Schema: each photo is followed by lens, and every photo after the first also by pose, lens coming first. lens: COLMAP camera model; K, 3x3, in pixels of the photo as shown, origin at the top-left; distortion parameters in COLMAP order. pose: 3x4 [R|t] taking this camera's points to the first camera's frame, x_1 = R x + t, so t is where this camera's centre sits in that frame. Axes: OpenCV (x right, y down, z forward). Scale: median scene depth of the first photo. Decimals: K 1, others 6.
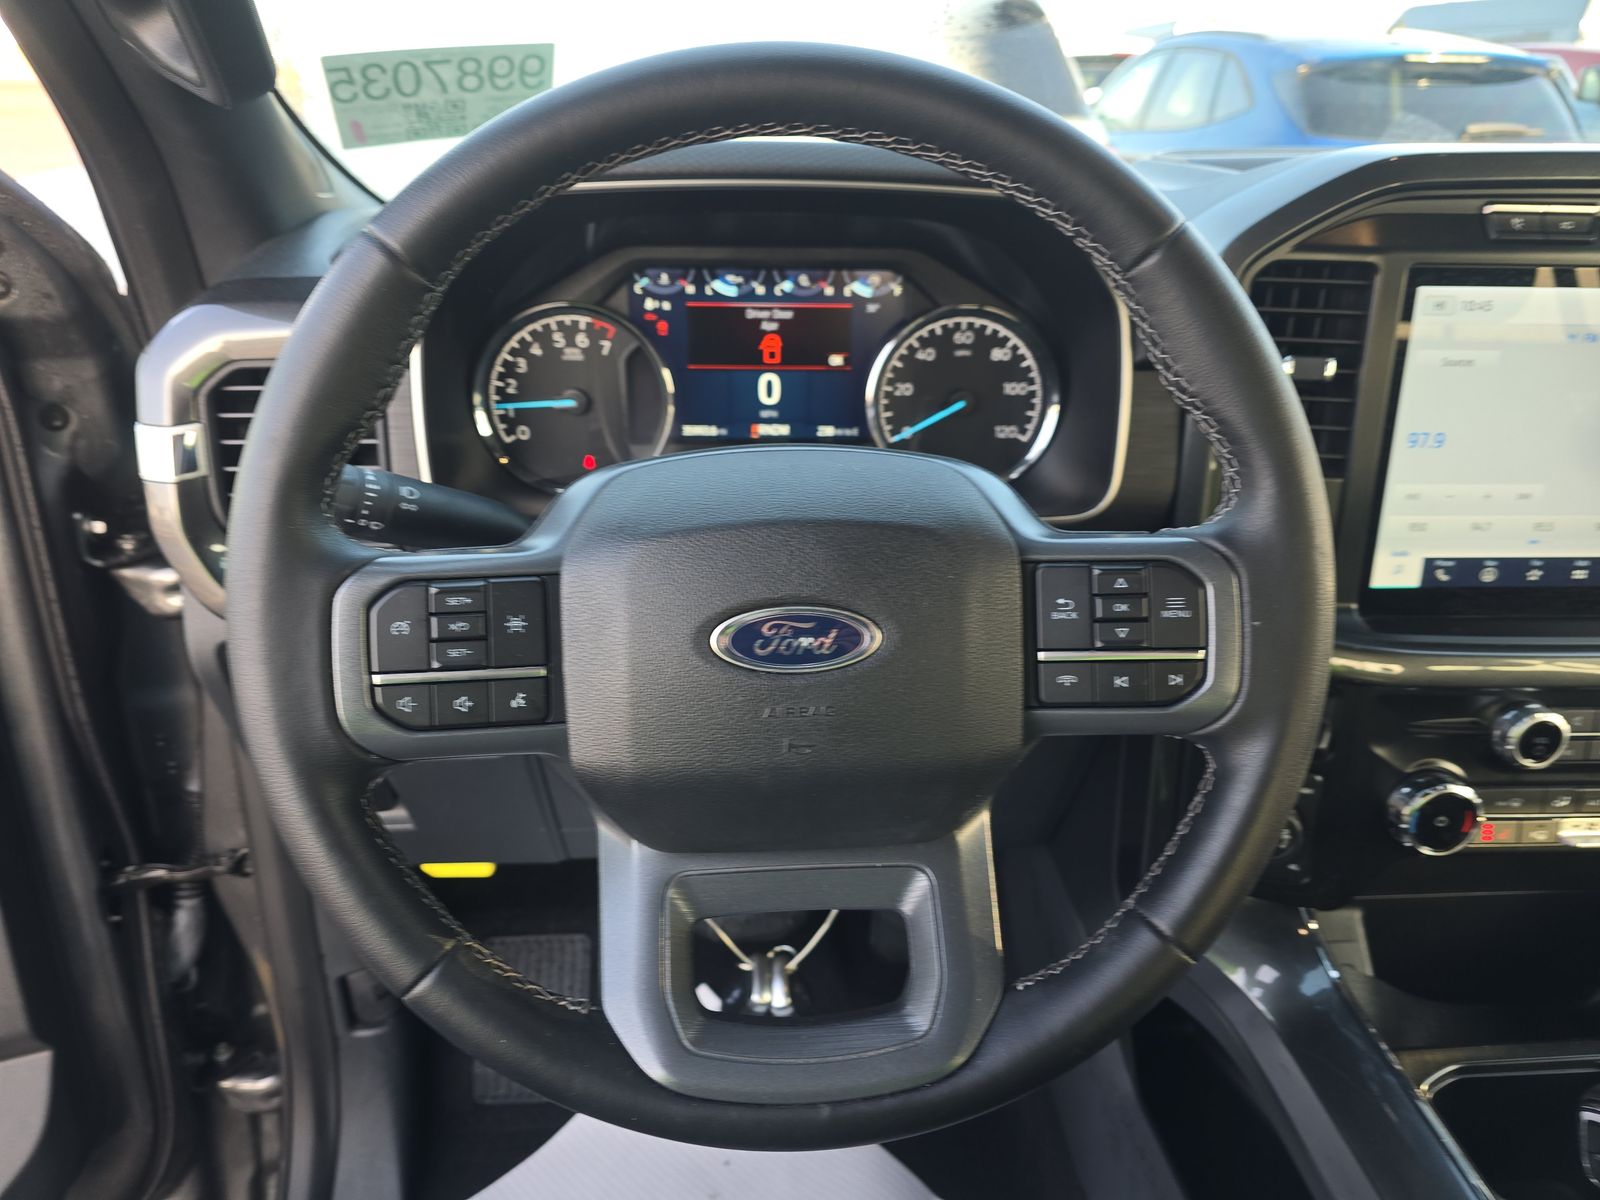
lens RADIAL K [[1020.0, 0, 801.1], [0, 1020.0, 583.4], [0, 0, 1]] dist [-0.007616, -0.003342]
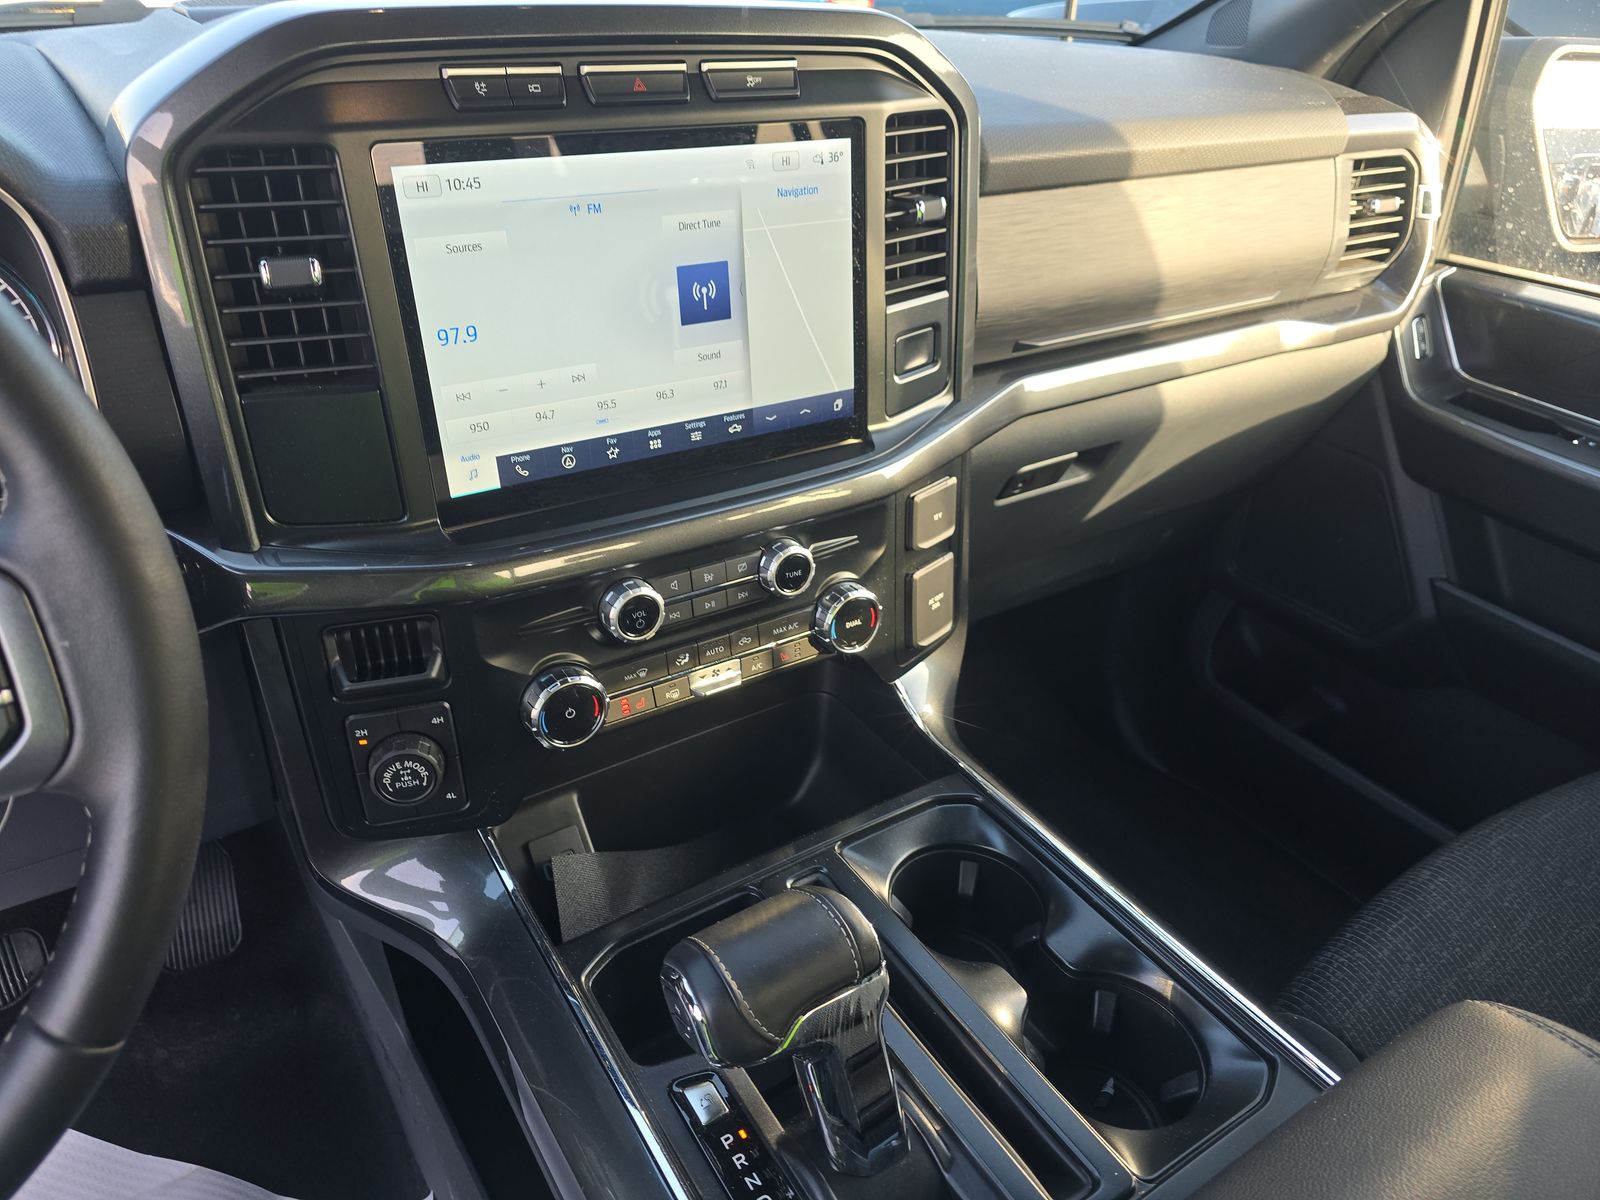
lens RADIAL K [[1020.0, 0, 795.7], [0, 1020.0, 610.2], [0, 0, 1]] dist [-0.007616, -0.003342]
pose [[0.867193, -0.249353, 0.431044, 0.472650], [0.189971, 0.965793, 0.176507, -0.002223], [-0.460312, -0.071179, 0.884899, 0.004775]]
